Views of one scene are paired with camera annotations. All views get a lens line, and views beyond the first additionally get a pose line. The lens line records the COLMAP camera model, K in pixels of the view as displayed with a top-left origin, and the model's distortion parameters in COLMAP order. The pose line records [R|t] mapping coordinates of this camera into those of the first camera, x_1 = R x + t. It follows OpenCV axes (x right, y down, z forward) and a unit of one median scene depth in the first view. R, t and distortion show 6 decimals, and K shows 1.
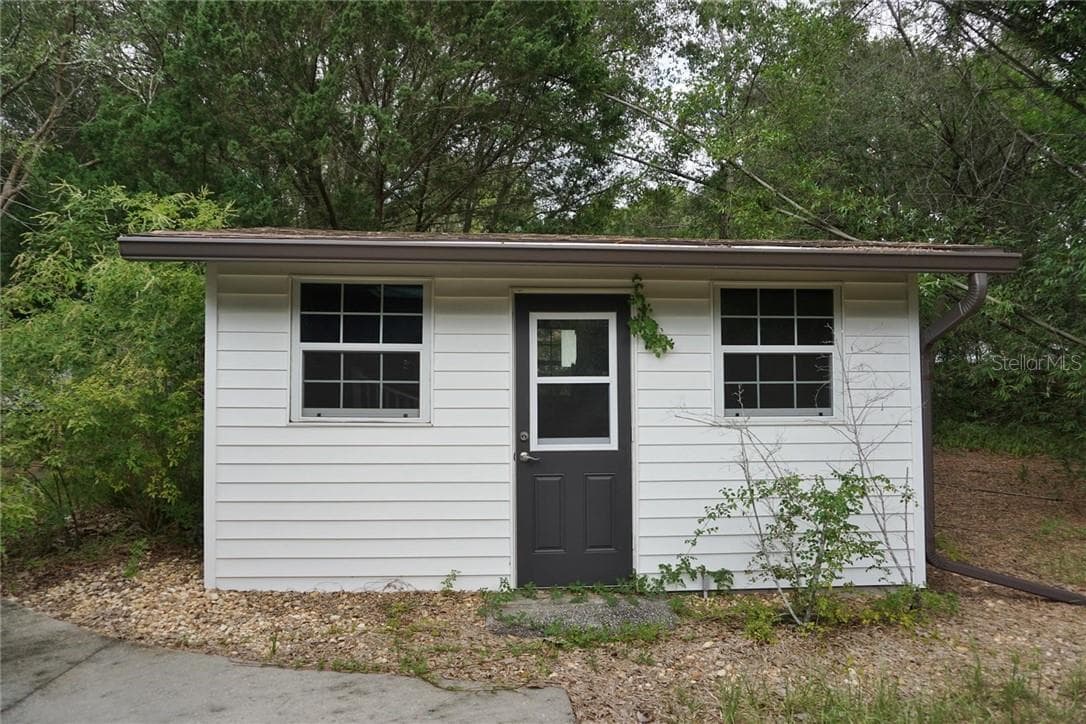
lens RADIAL K [[727.5, 0, 558.0], [0, 727.5, 366.0], [0, 0, 1]] dist [-0.079572, 0.055915]
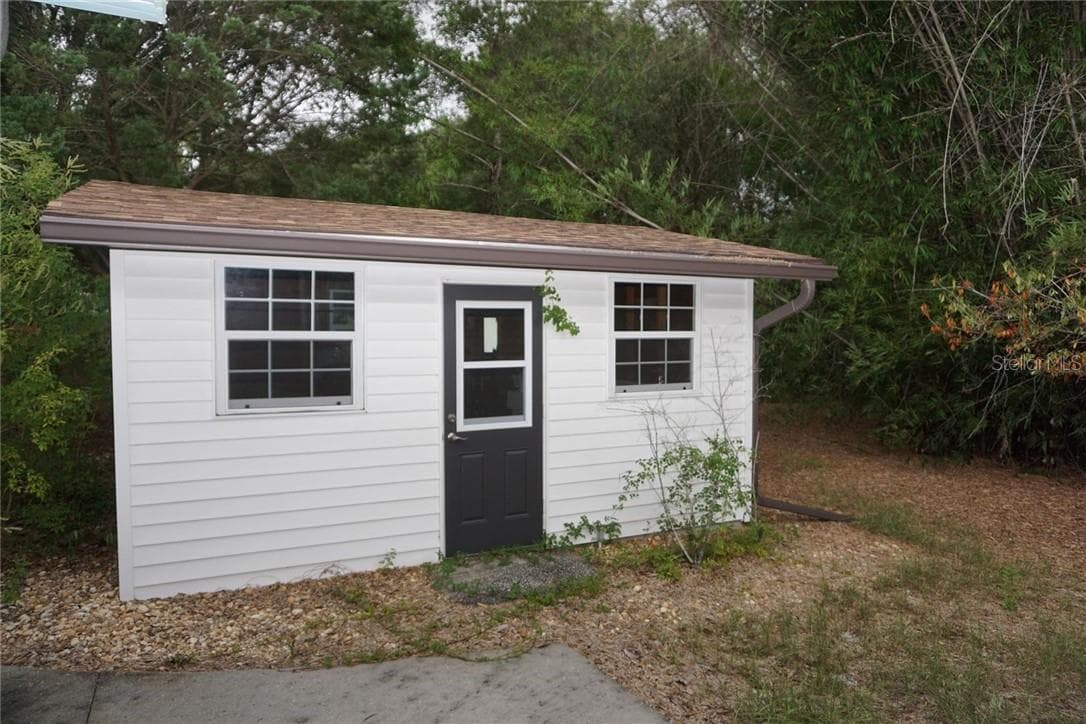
lens RADIAL K [[727.5, 0, 558.0], [0, 727.5, 366.0], [0, 0, 1]] dist [-0.079572, 0.055915]
pose [[0.917527, -0.017296, 0.397297, -0.325172], [-0.018389, 0.996140, 0.085834, -0.073403], [-0.397248, -0.086061, 0.913667, -0.025507]]
